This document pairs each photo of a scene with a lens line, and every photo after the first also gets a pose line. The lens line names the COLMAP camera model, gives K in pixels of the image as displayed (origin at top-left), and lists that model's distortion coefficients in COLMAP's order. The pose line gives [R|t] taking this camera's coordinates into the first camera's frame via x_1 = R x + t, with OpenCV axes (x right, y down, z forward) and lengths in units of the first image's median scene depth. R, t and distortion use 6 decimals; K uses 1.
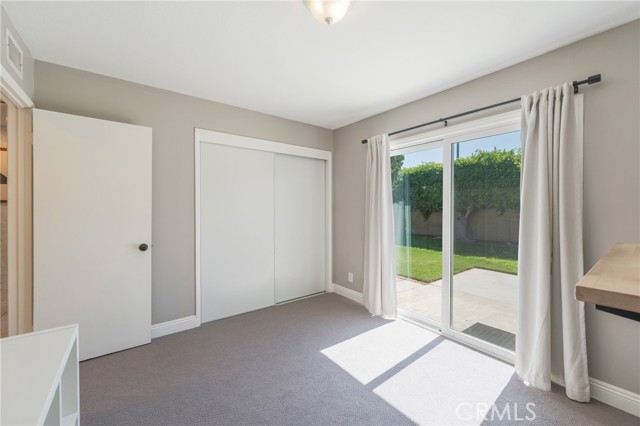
lens RADIAL K [[260.1, 0, 320.5], [0, 260.1, 211.5], [0, 0, 1]] dist [-0.002064, -0.000211]
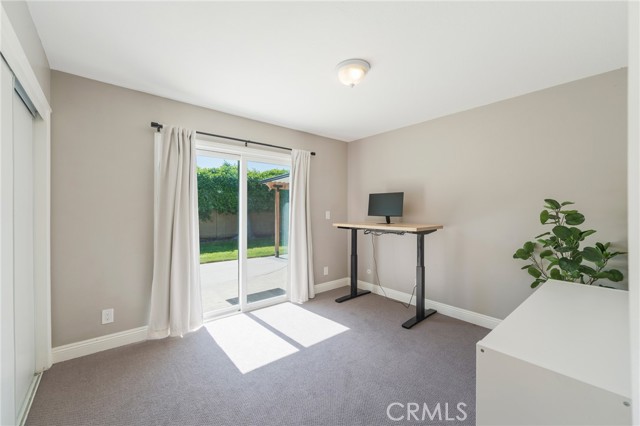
lens RADIAL K [[260.1, 0, 320.5], [0, 260.1, 211.5], [0, 0, 1]] dist [-0.002064, -0.000211]
pose [[-0.057851, -0.007483, 0.998297, -0.780593], [0.013548, 0.999874, 0.008280, -0.014216], [-0.998233, 0.014004, -0.057742, 0.681969]]
